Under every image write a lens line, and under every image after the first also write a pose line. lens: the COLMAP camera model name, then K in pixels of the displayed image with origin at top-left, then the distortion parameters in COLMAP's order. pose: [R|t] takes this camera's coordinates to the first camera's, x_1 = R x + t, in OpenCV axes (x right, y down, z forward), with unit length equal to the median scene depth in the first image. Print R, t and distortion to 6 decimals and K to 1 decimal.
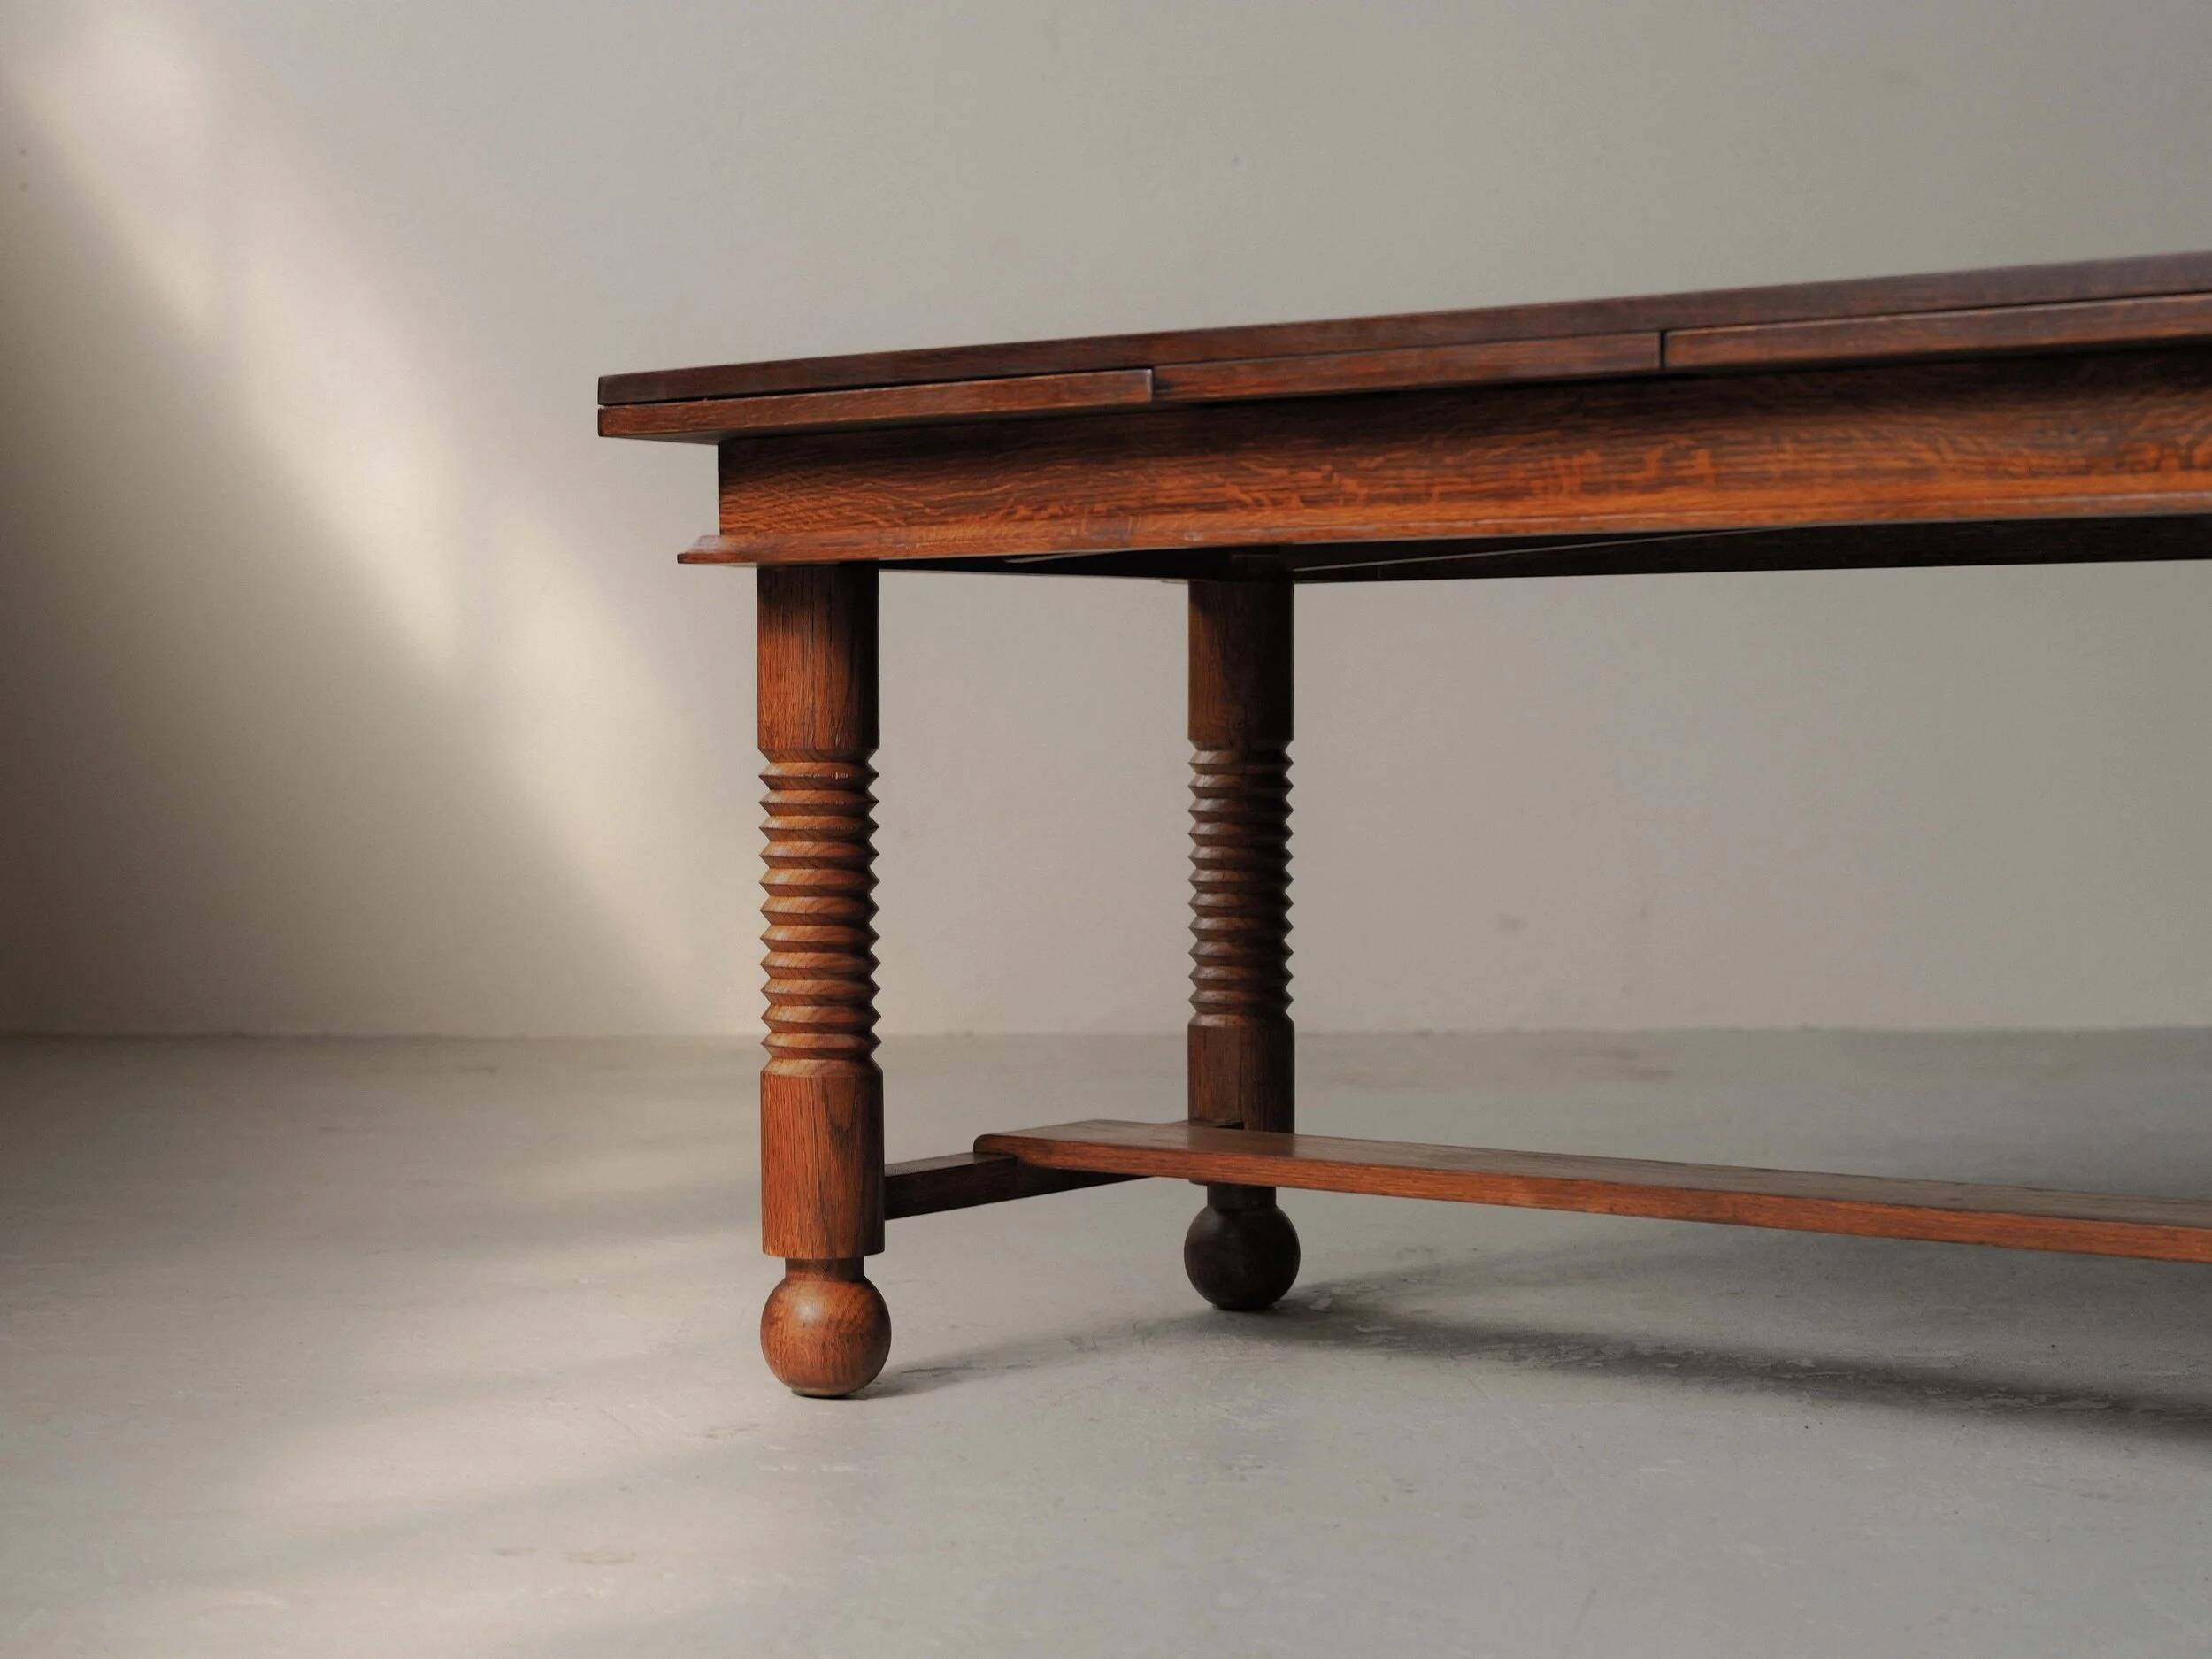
lens RADIAL K [[4229.3, 0, 1027.6], [0, 4229.3, 743.7], [0, 0, 1]] dist [-0.058505, 0.187322]
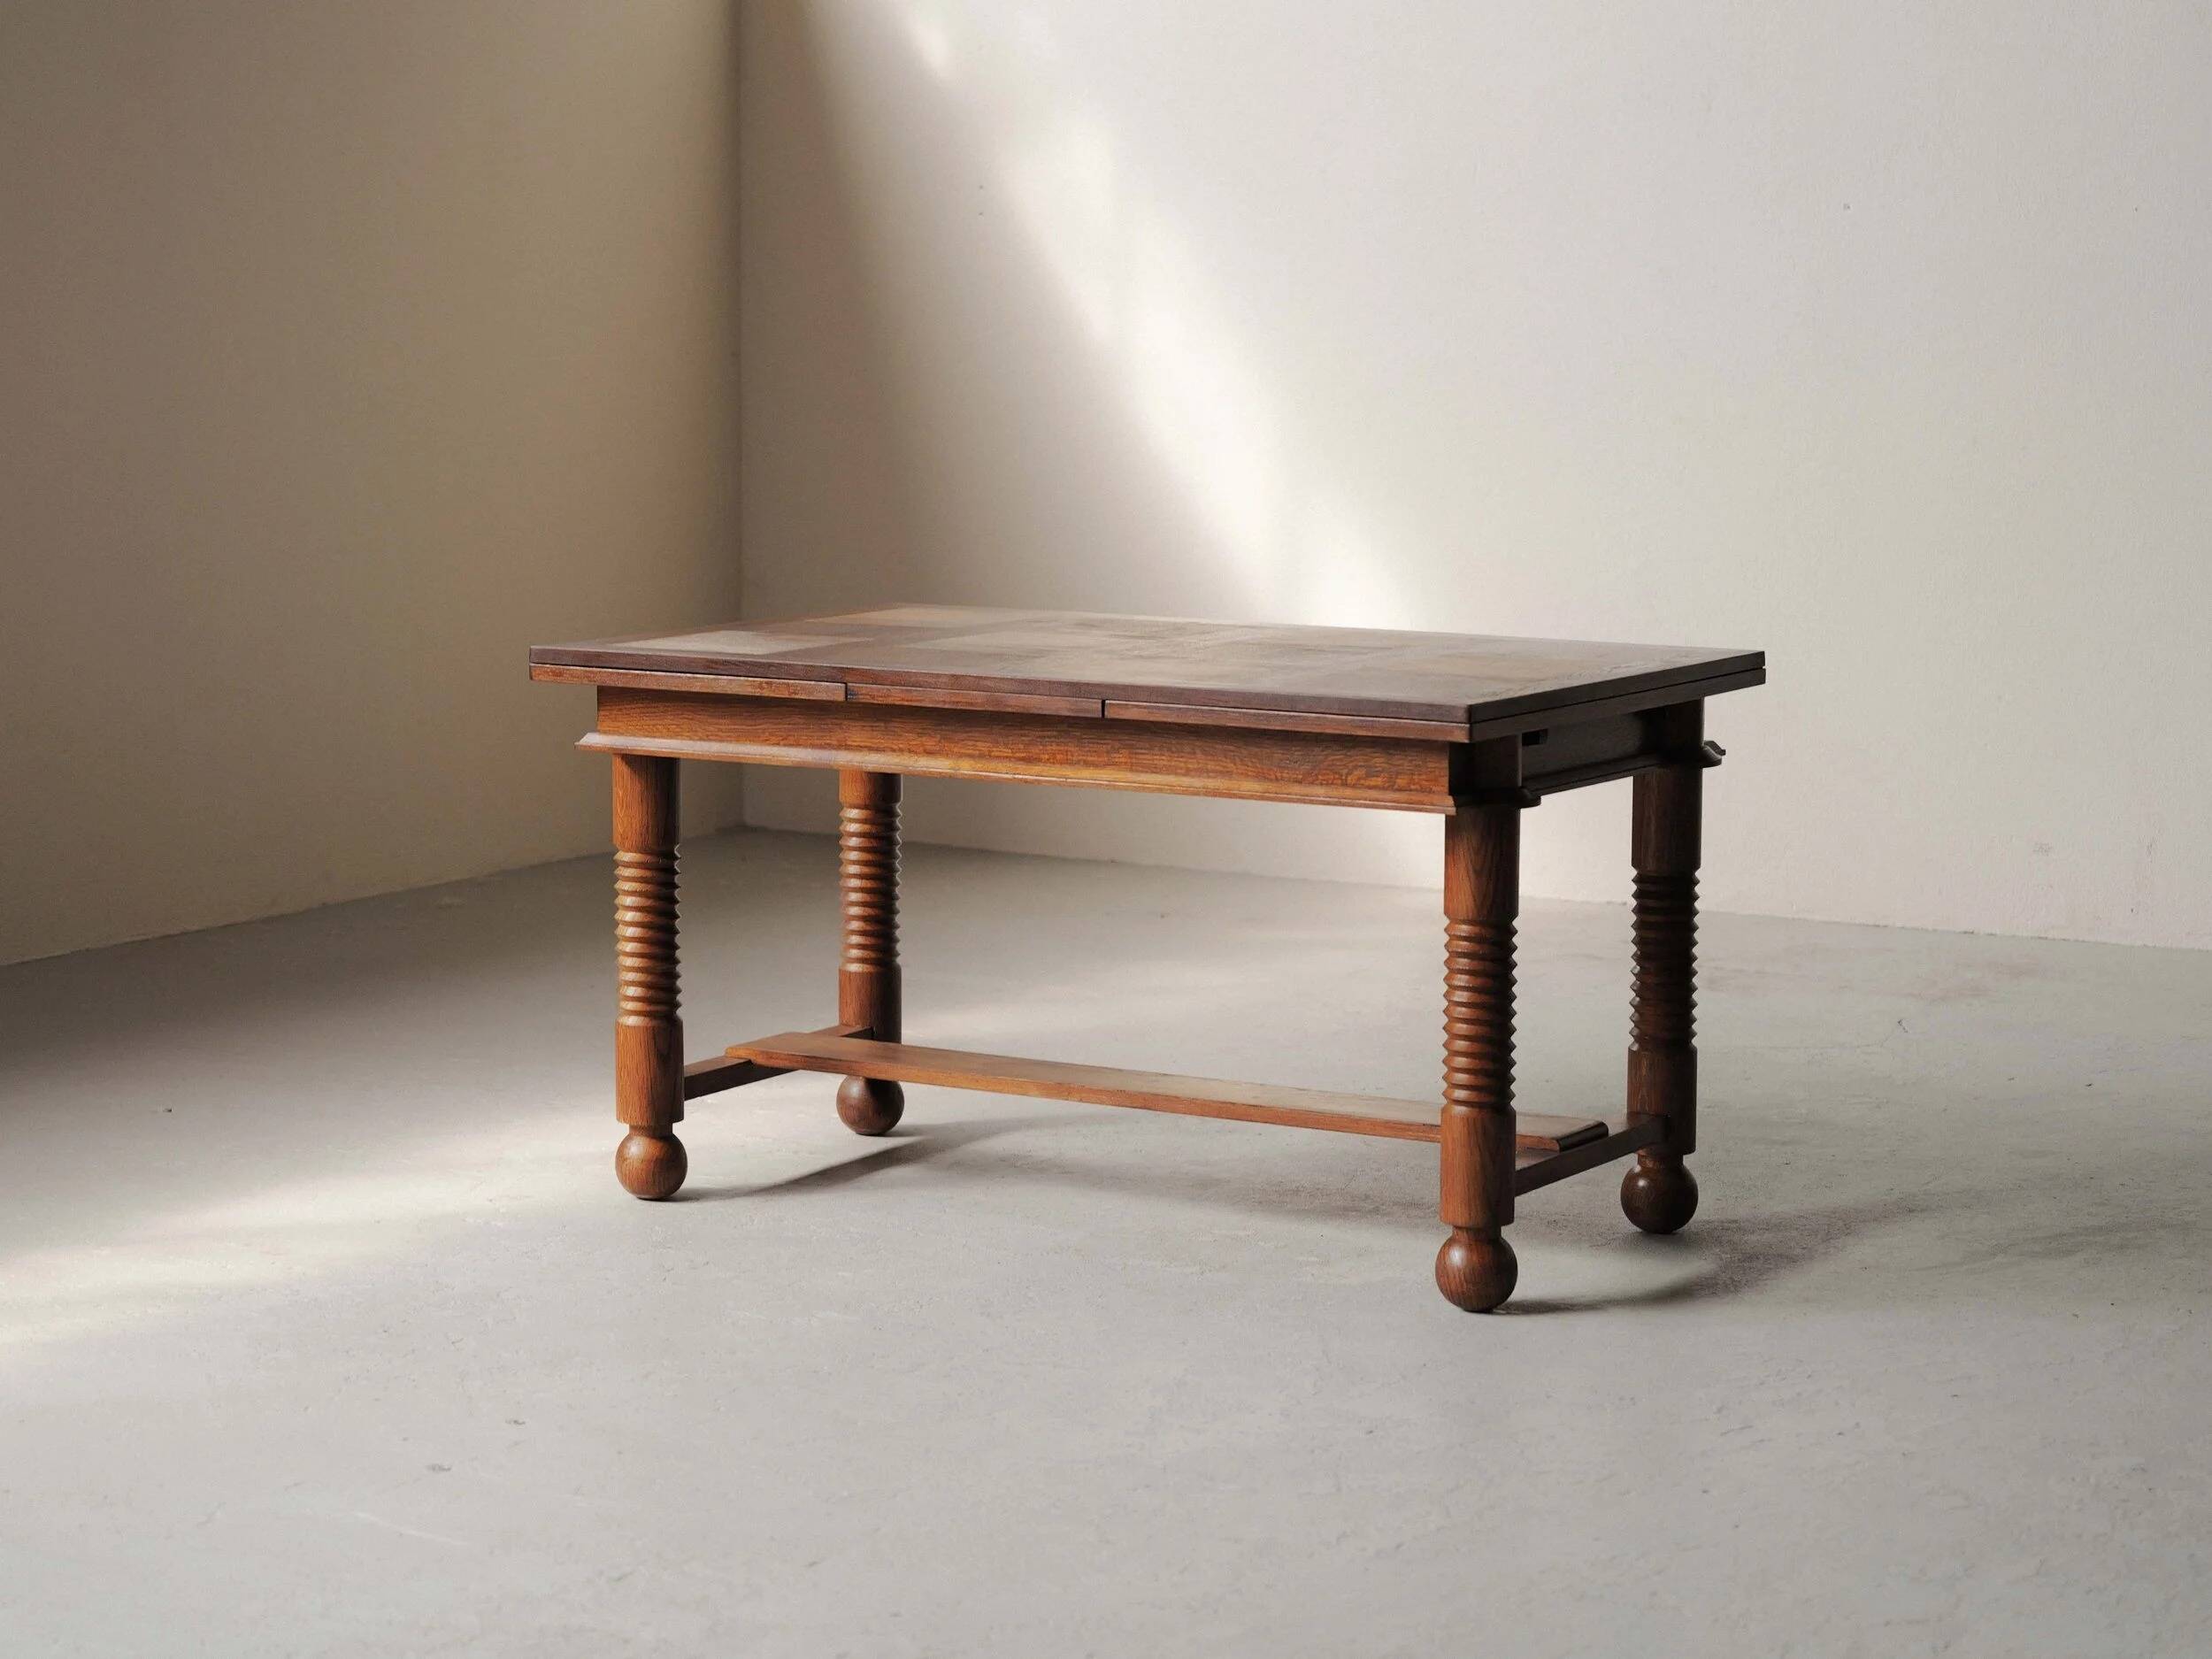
lens RADIAL K [[5356.2, 0, 1106.0], [0, 5356.2, 829.5], [0, 0, 1]] dist [-0.313383, 0.055857]
pose [[0.992137, -0.003727, 0.125099, -0.174091], [-0.010765, 0.993311, 0.114968, -0.332305], [-0.124691, -0.115410, 0.985461, -1.564001]]
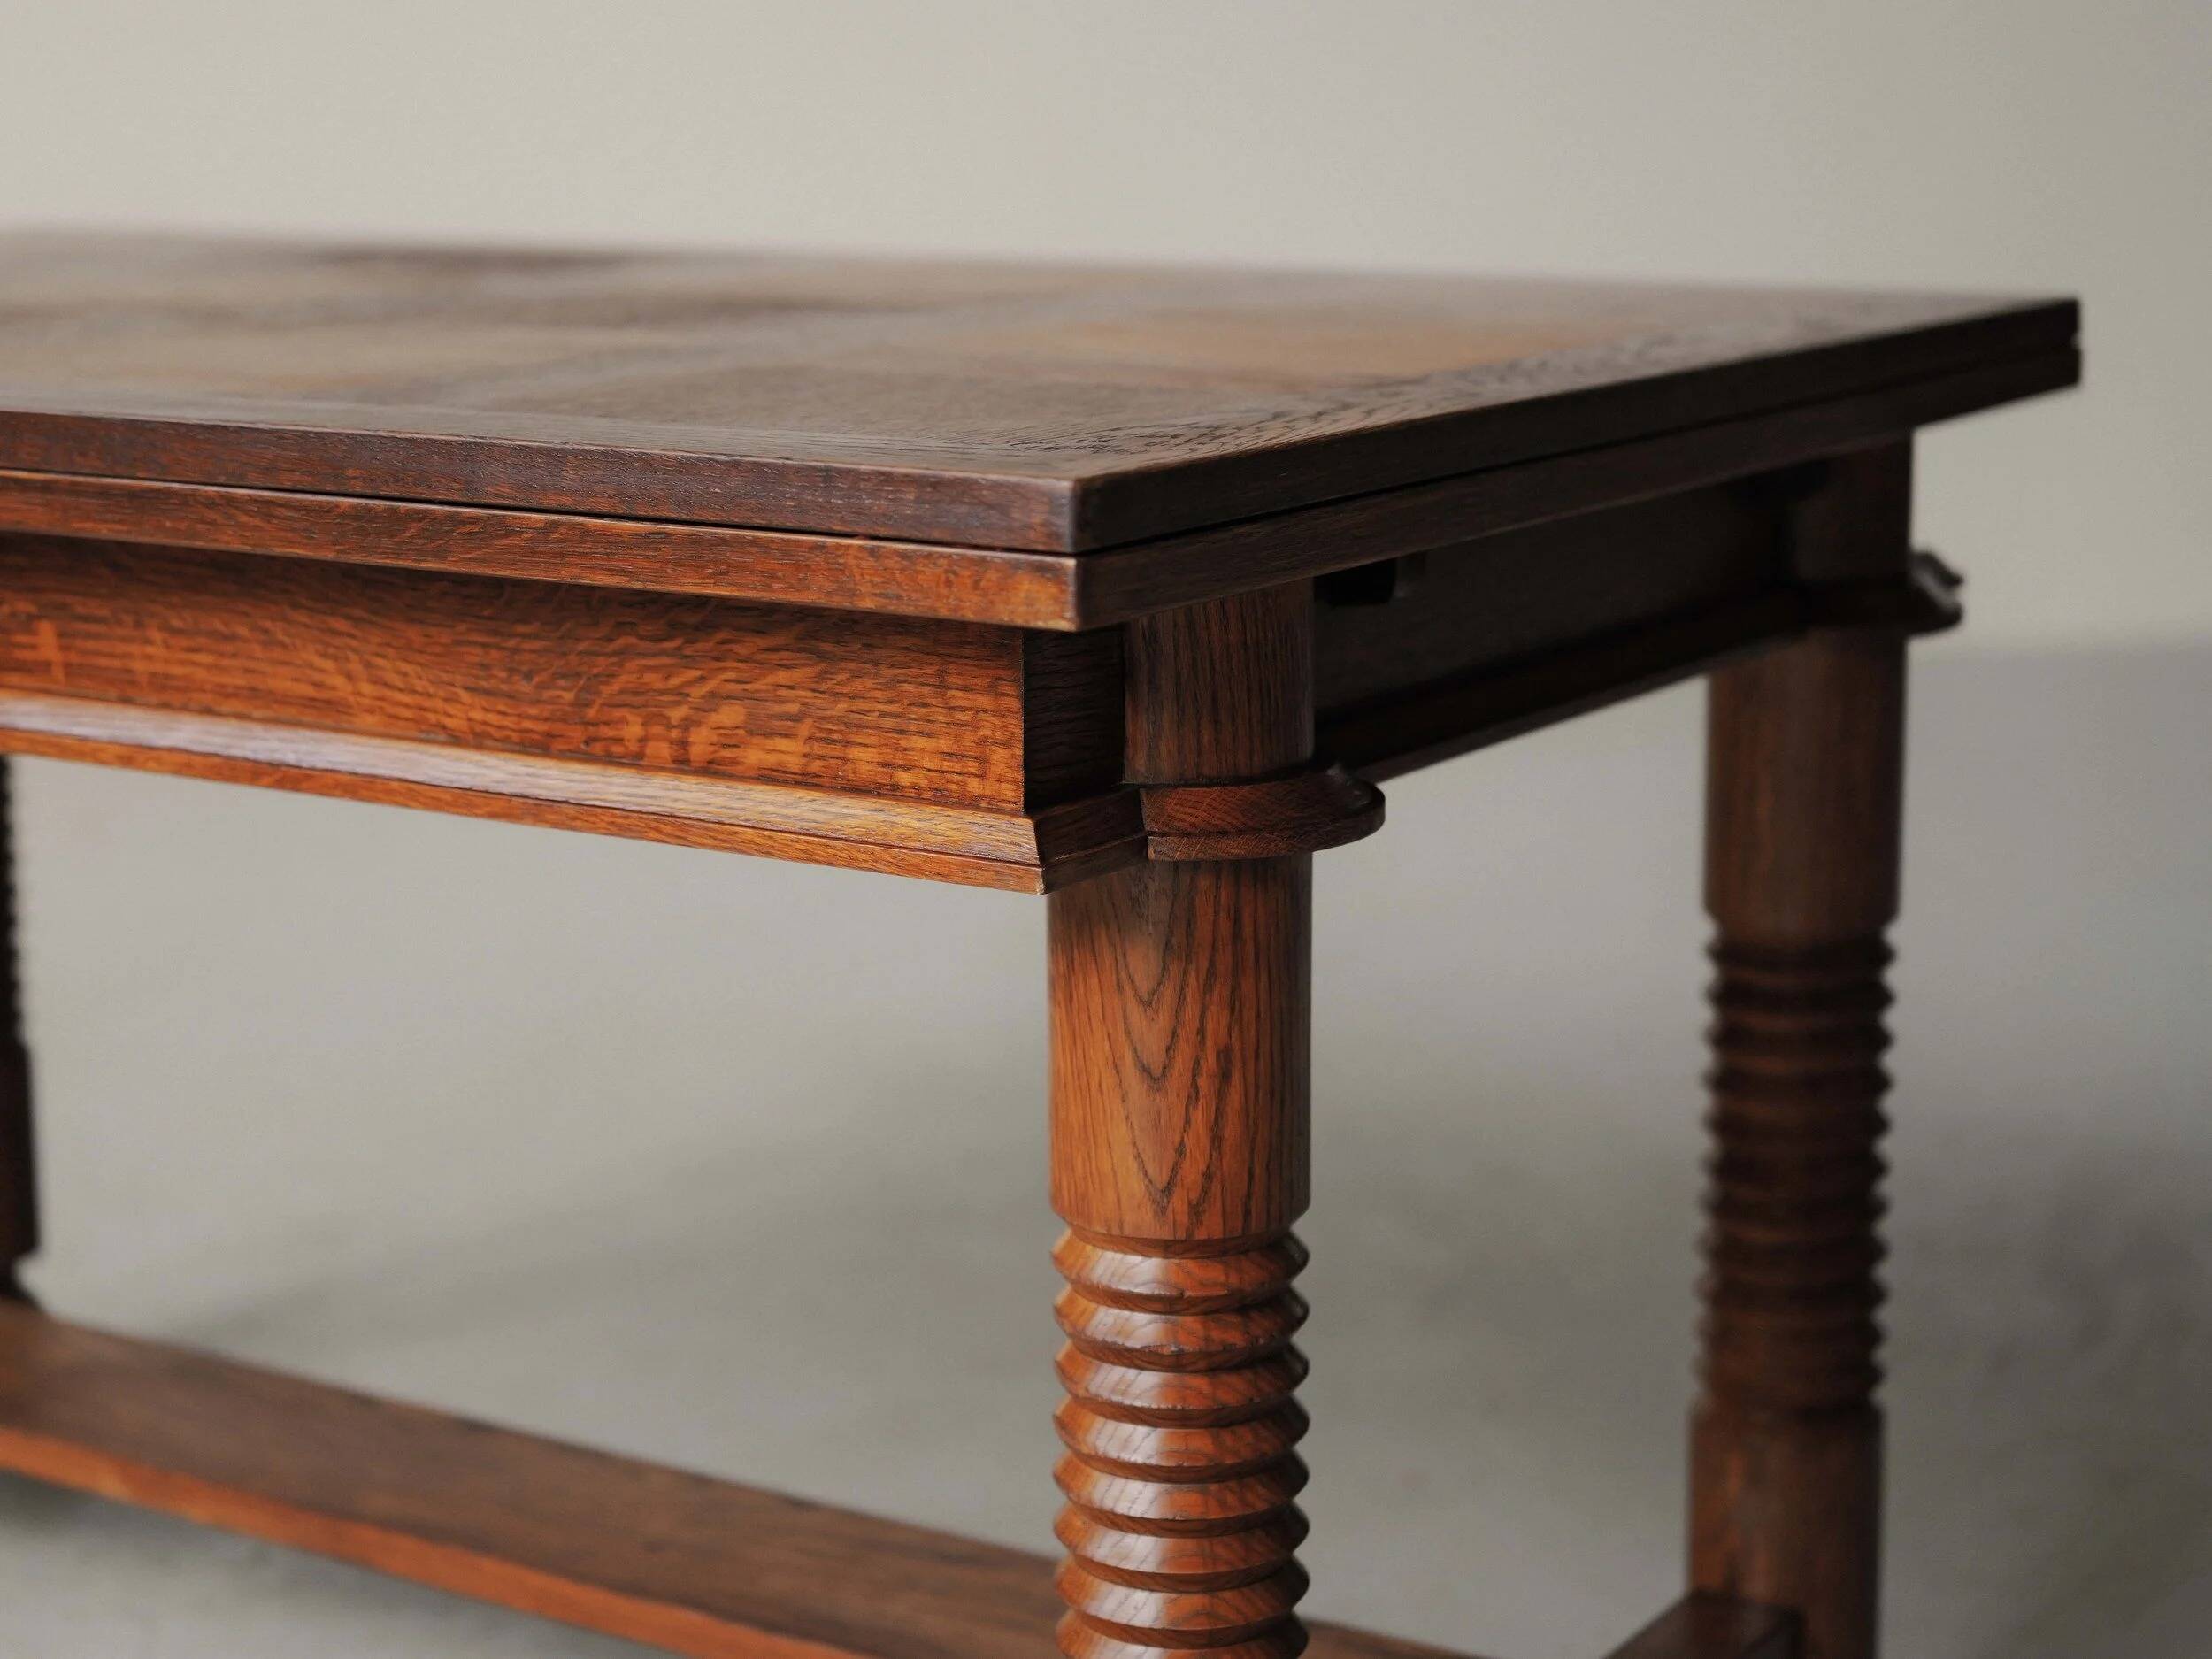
lens RADIAL K [[4229.3, 0, 1027.6], [0, 4229.3, 743.7], [0, 0, 1]] dist [-0.058505, 0.187322]
pose [[0.997540, -0.014060, 0.068668, 0.265413], [0.002200, 0.985474, 0.169812, -0.160085], [-0.070058, -0.169244, 0.983081, 0.376476]]
